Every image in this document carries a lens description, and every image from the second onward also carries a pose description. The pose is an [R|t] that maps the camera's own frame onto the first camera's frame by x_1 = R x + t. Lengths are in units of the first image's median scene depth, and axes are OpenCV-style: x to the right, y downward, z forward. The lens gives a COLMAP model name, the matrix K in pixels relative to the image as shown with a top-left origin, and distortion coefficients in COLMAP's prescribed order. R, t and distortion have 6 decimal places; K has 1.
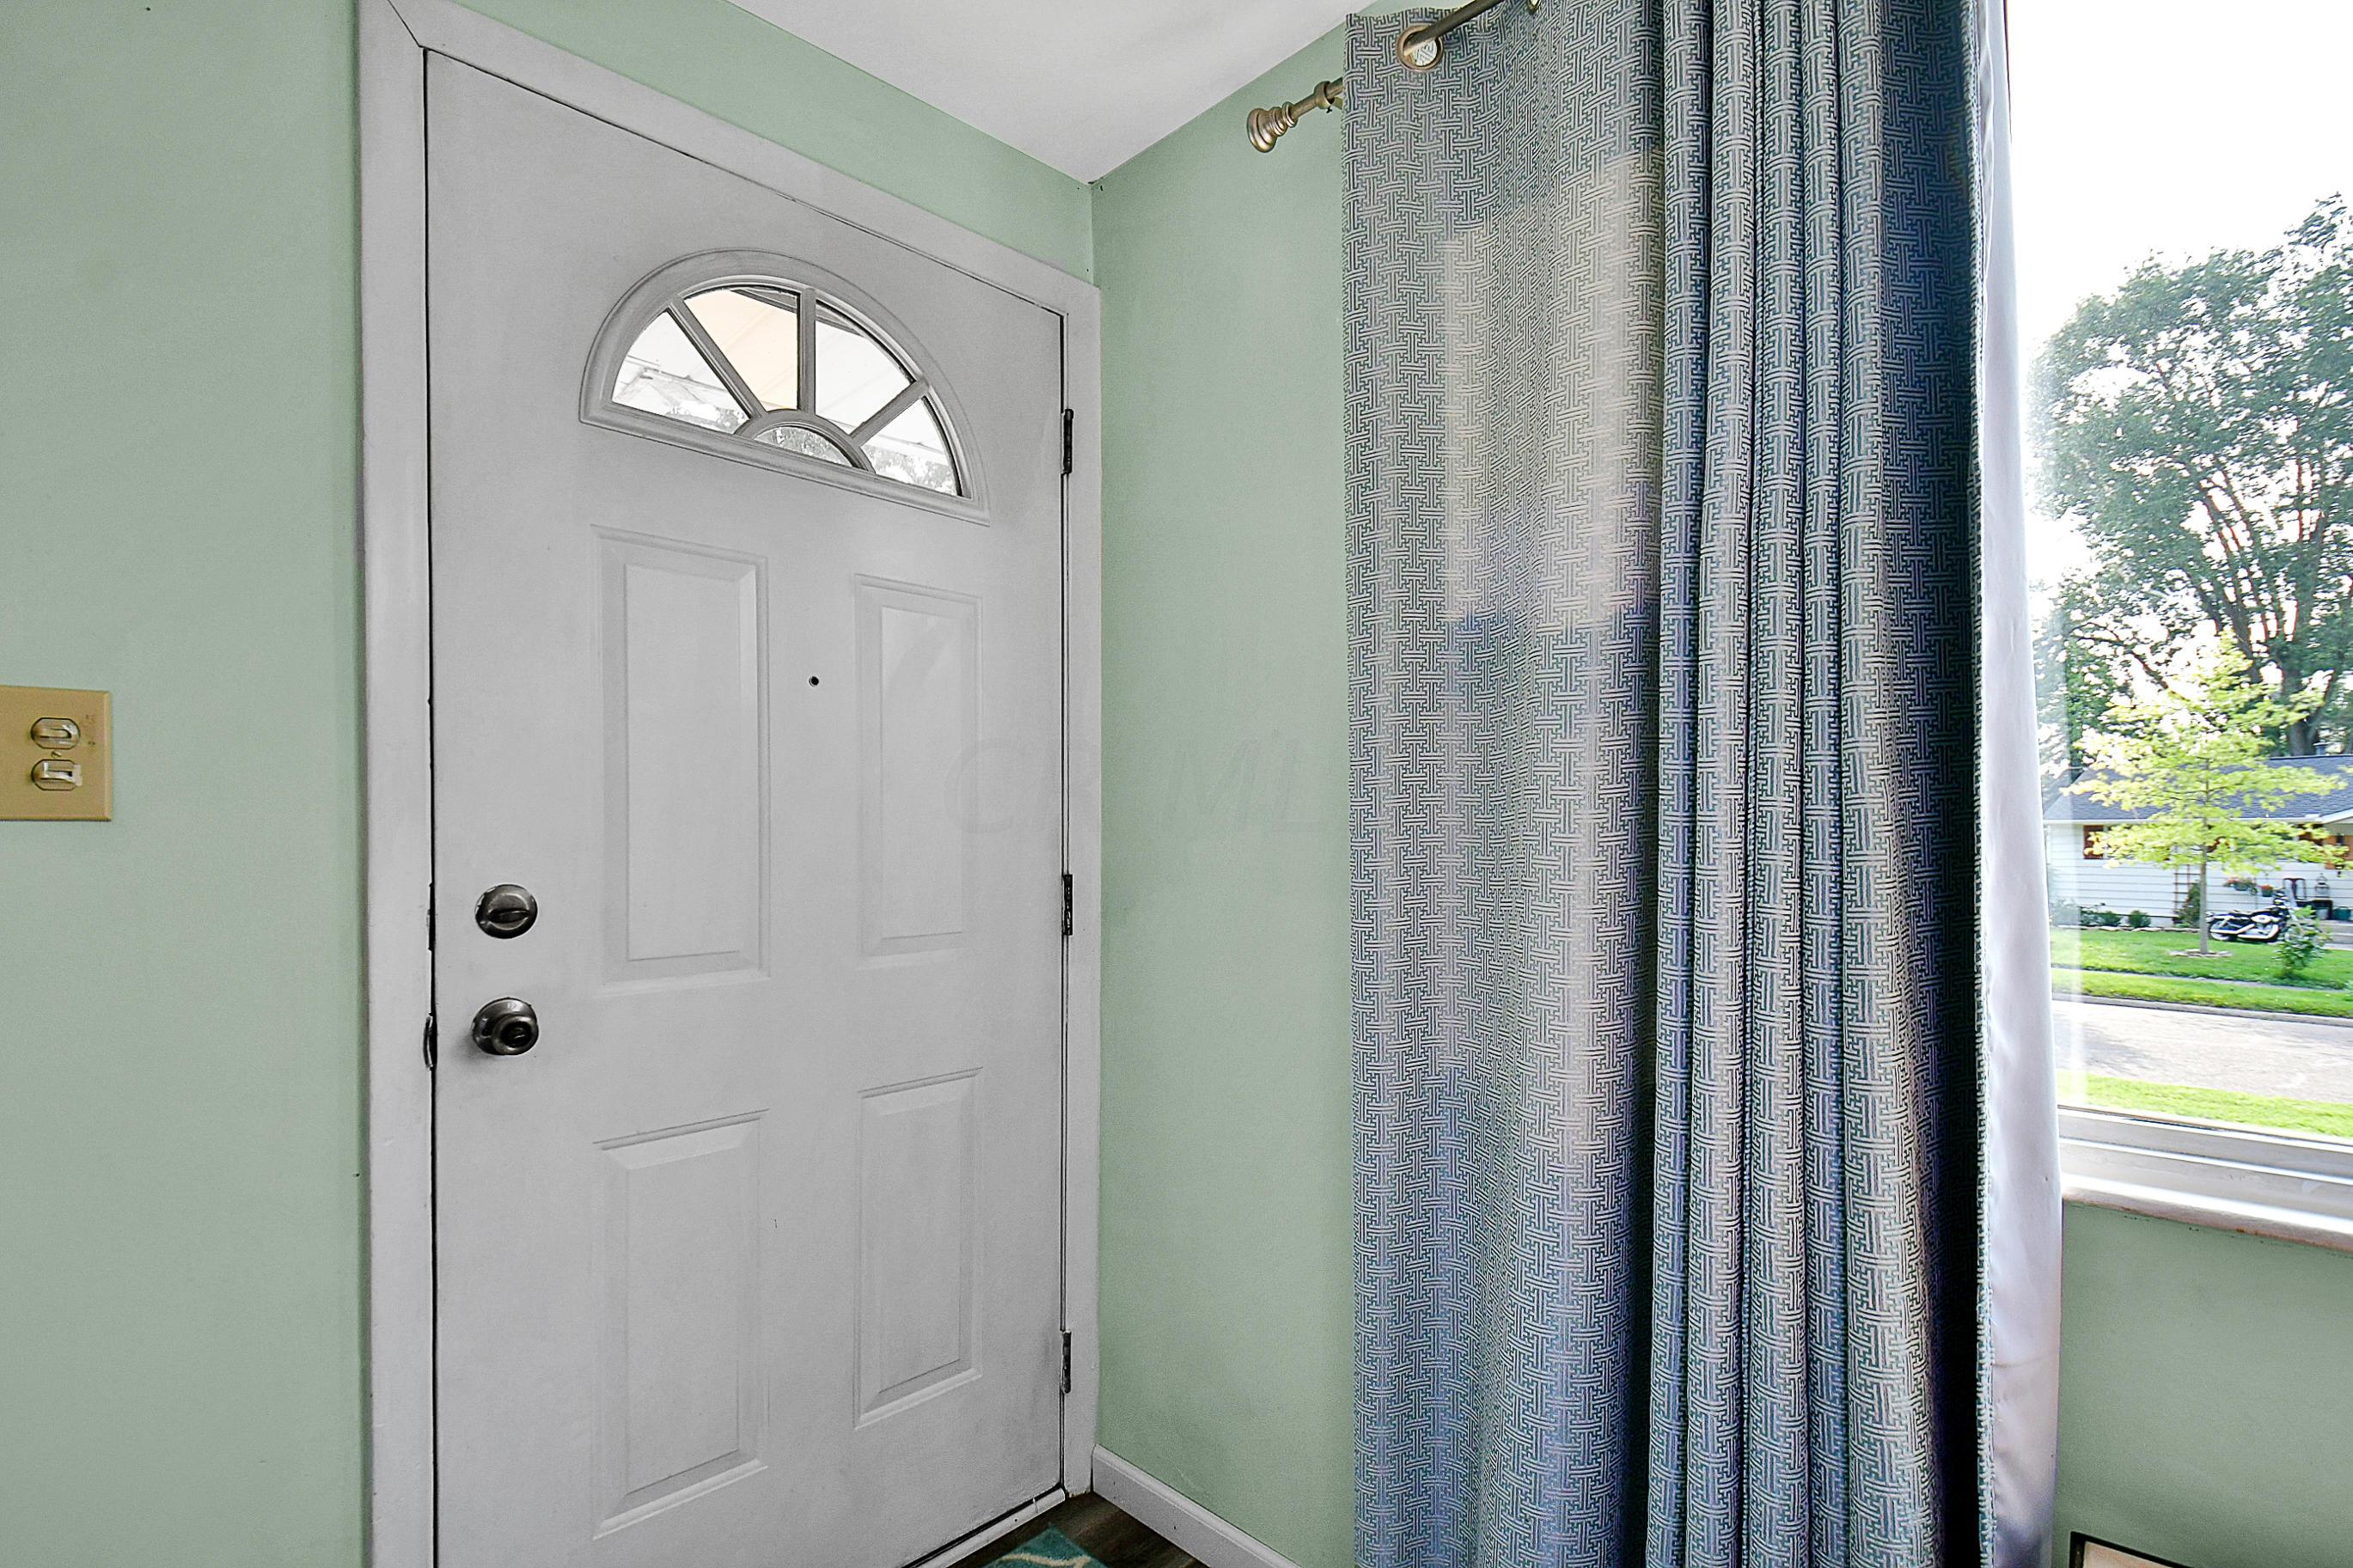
lens RADIAL K [[1053.6, 0, 1151.4], [0, 1053.6, 822.7], [0, 0, 1]] dist [0.049736, -0.056232]
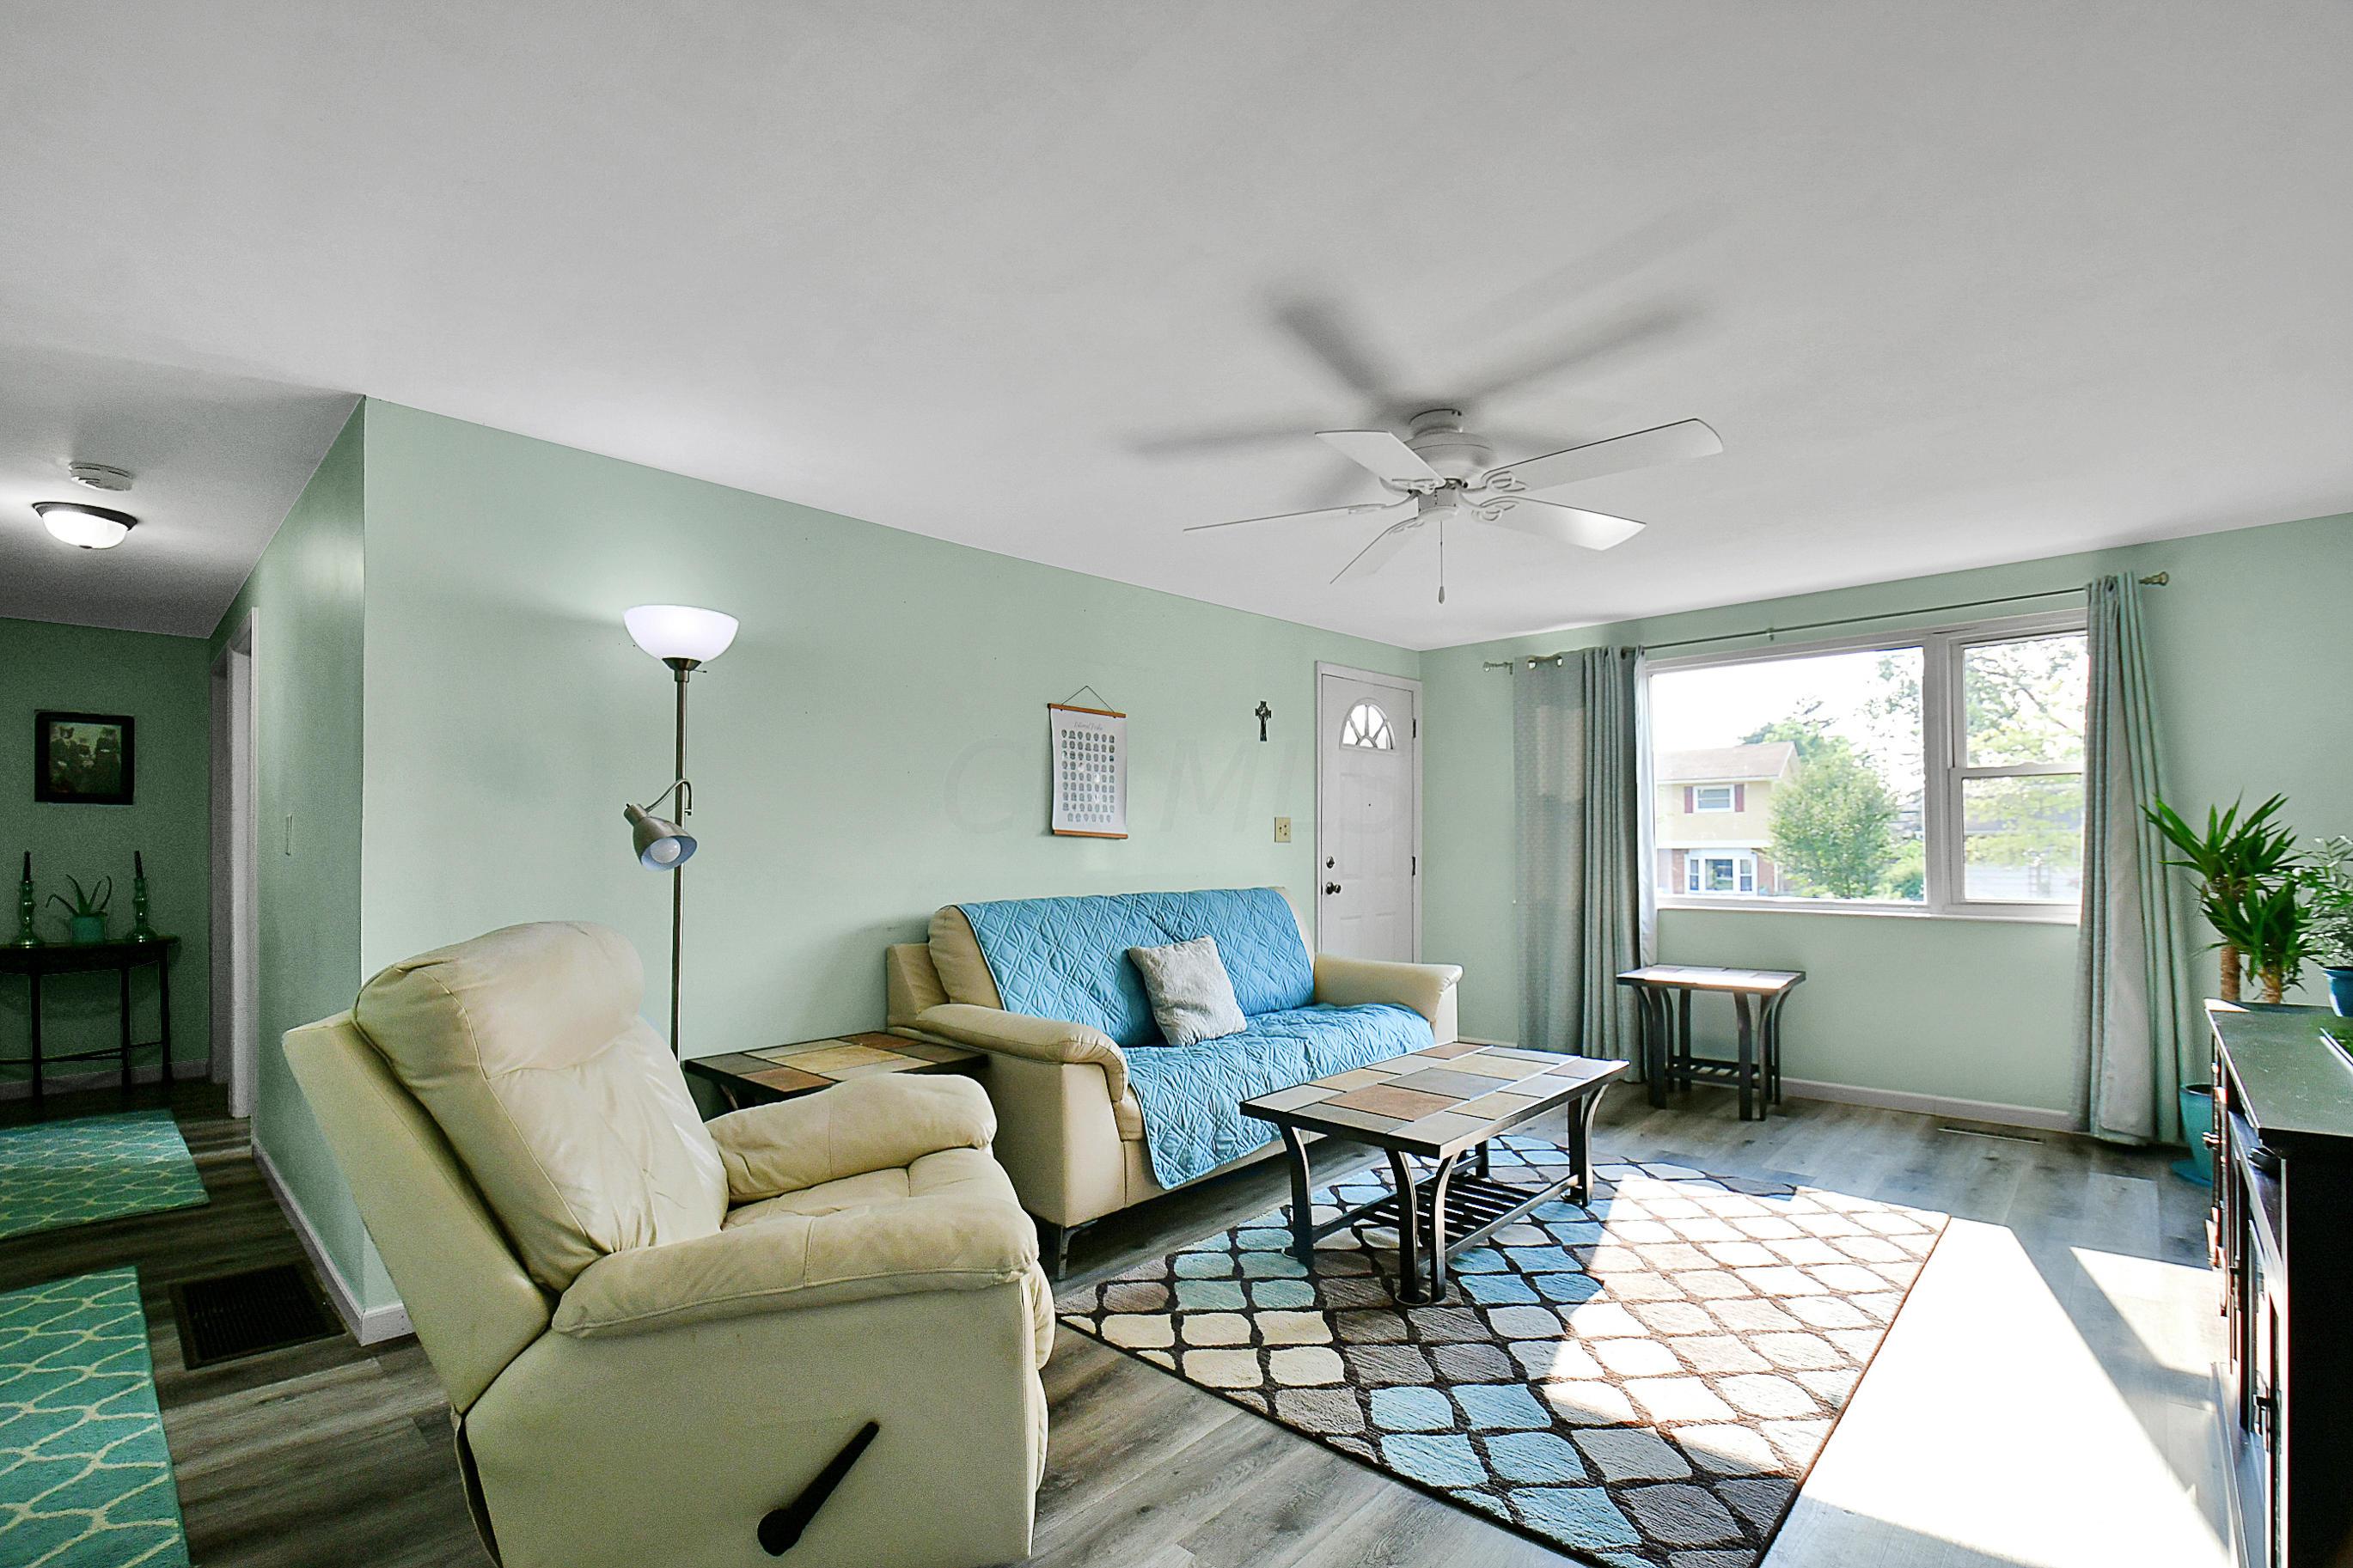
lens RADIAL K [[1053.6, 0, 1151.4], [0, 1053.6, 822.7], [0, 0, 1]] dist [0.049736, -0.056232]
pose [[0.999288, -0.001959, 0.037666, -1.375573], [0.002327, 0.999950, -0.009740, -0.037391], [-0.037645, 0.009820, 0.999243, -3.070326]]
